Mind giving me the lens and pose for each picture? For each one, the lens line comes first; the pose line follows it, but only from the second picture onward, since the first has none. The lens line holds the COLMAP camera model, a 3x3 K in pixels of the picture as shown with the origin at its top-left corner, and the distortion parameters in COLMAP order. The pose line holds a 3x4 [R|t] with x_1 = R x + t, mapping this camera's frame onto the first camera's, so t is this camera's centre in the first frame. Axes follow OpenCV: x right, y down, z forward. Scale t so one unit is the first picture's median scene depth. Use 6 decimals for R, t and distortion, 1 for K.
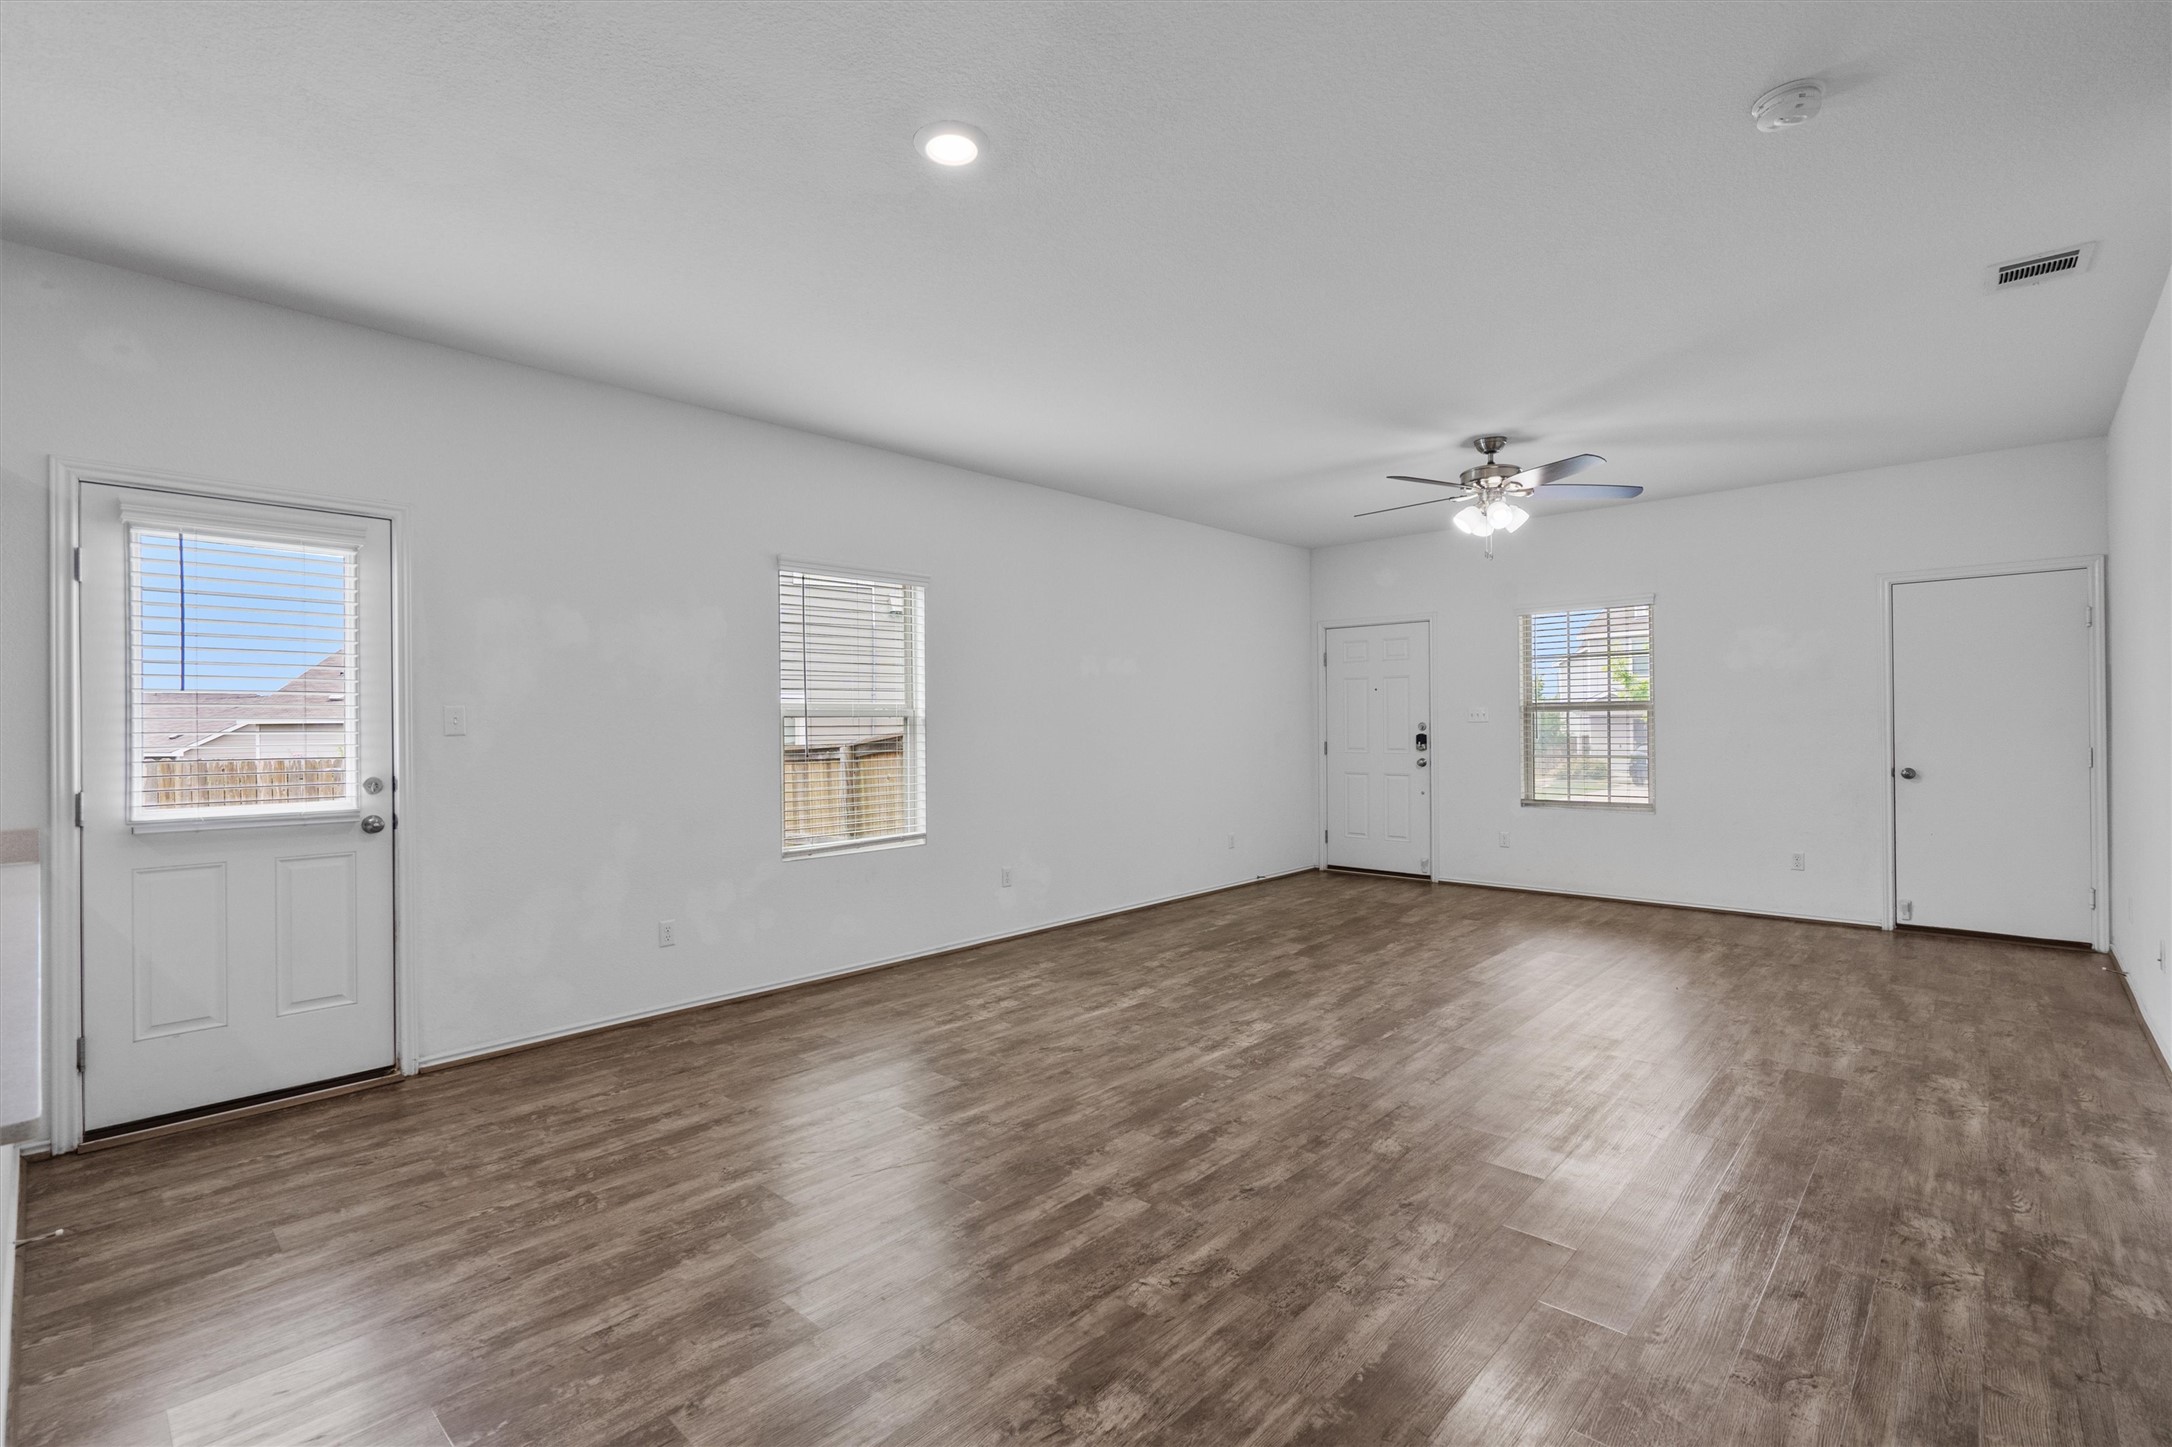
lens RADIAL K [[978.6, 0, 1089.2], [0, 978.6, 738.9], [0, 0, 1]] dist [0.003446, 0.000353]
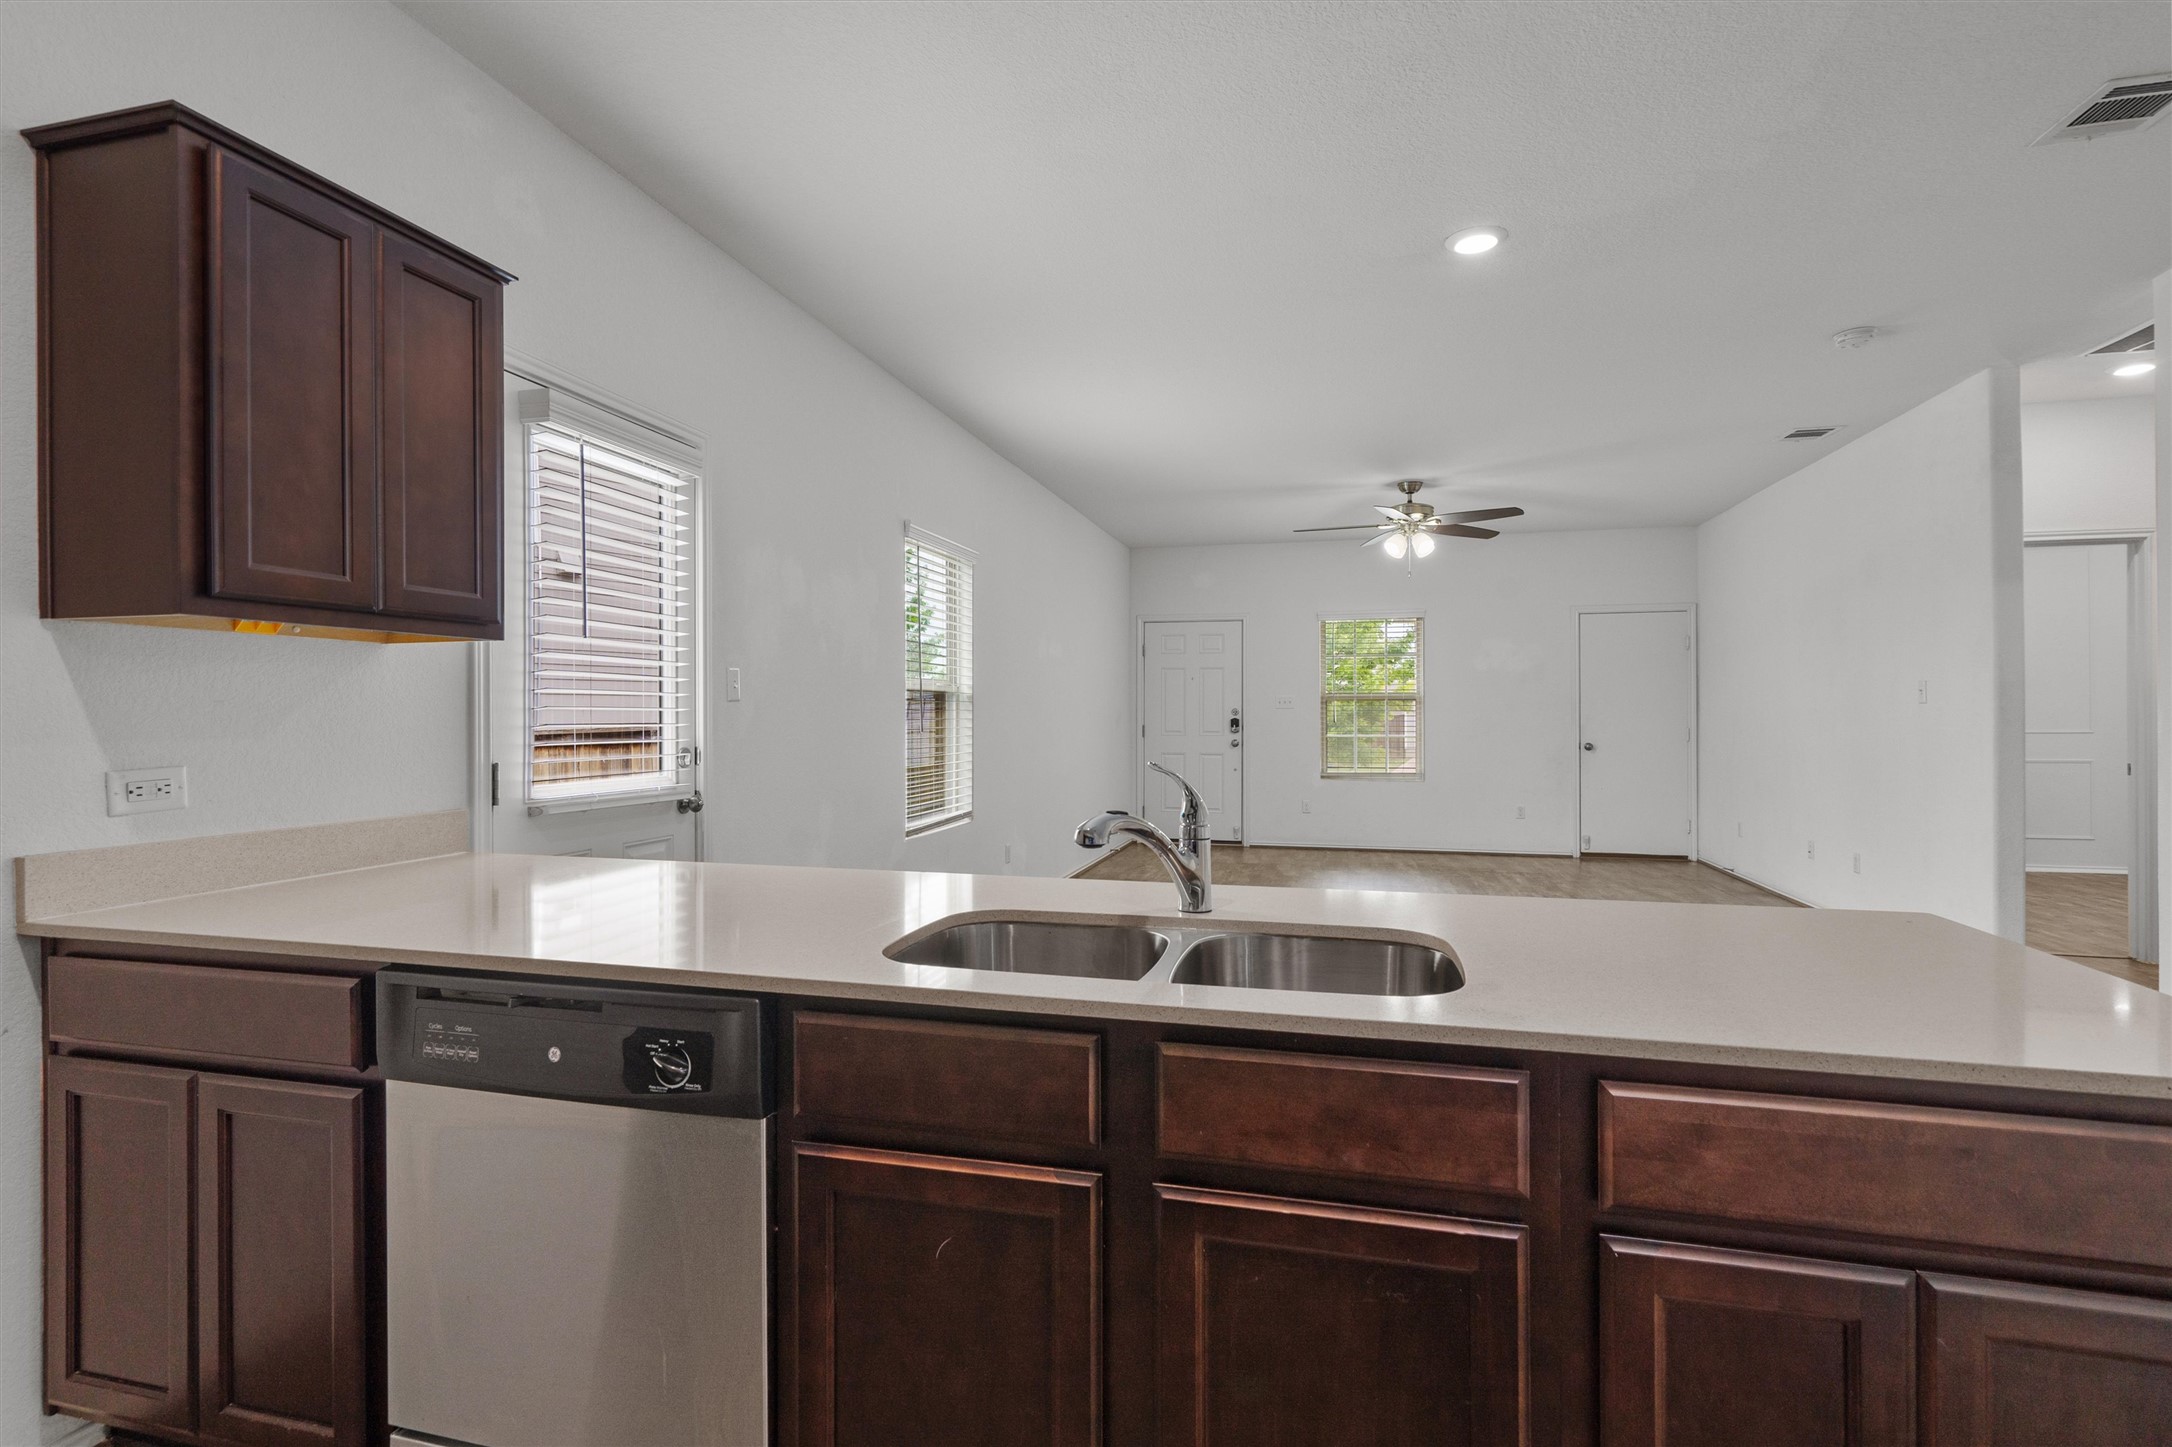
lens RADIAL K [[1021.8, 0, 1079.9], [0, 1021.8, 718.7], [0, 0, 1]] dist [0.004705, 0.000540]
pose [[0.877850, 0.008089, 0.478867, -0.563225], [-0.001850, 0.999907, -0.013500, 0.016746], [-0.478931, 0.010965, 0.877784, 0.043935]]
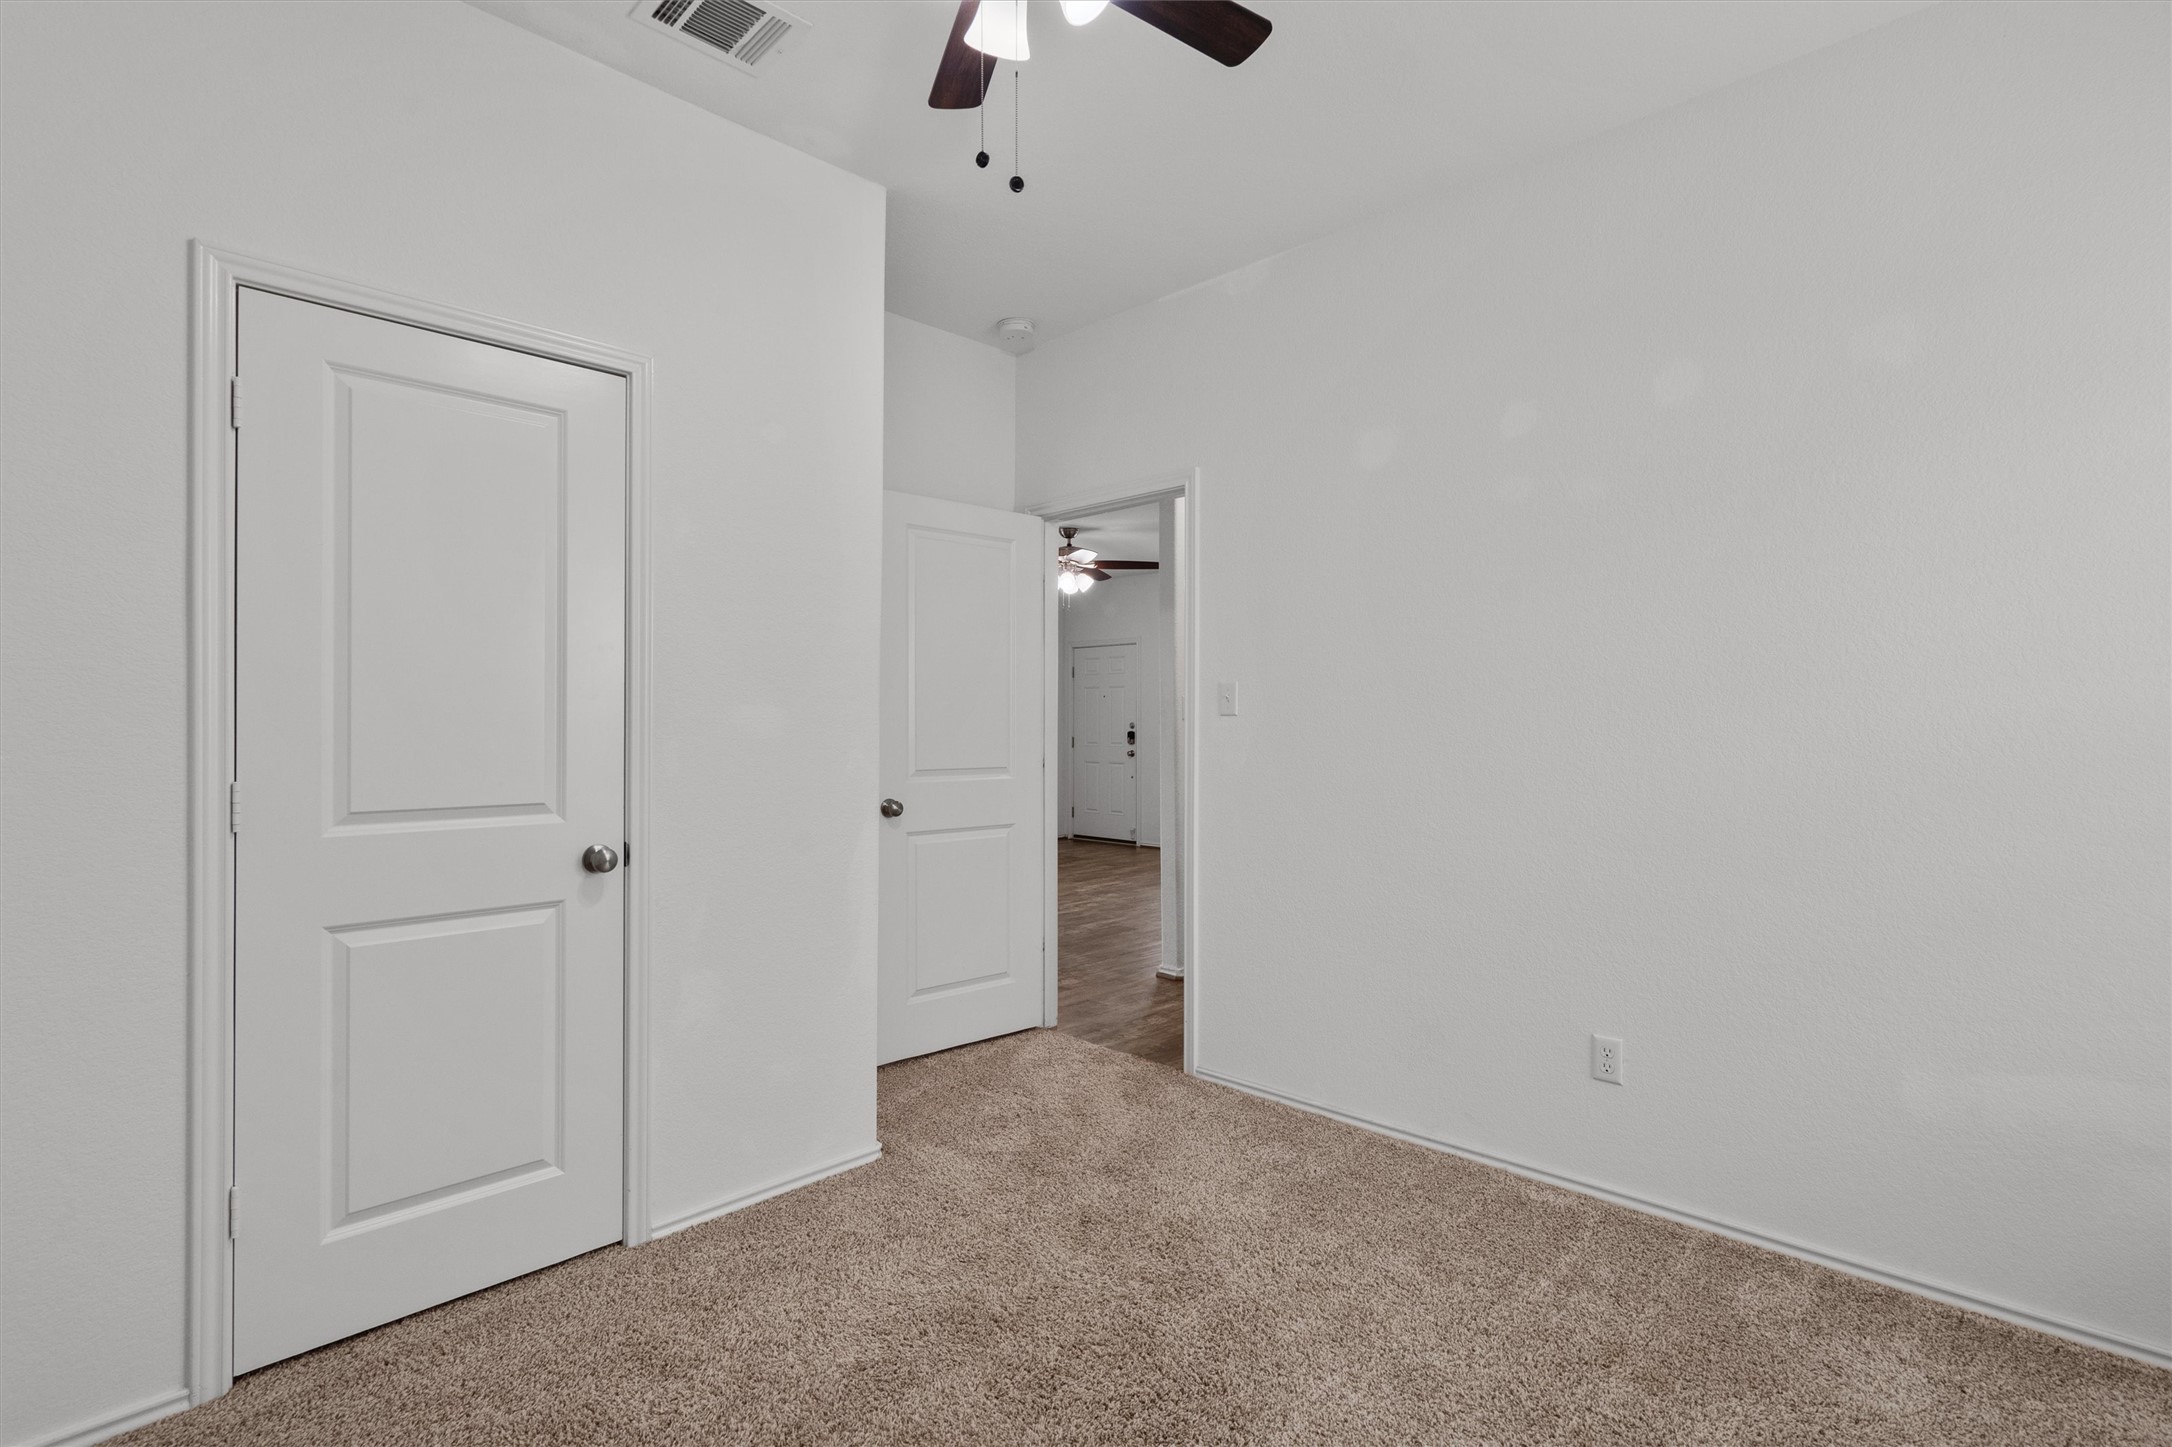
lens RADIAL K [[1021.8, 0, 1079.9], [0, 1021.8, 718.7], [0, 0, 1]] dist [0.004705, 0.000540]
pose [[0.999256, 0.007527, -0.037824, 0.457717], [-0.008262, 0.999779, -0.019317, 0.006832], [0.037671, 0.019615, 0.999098, -0.490743]]
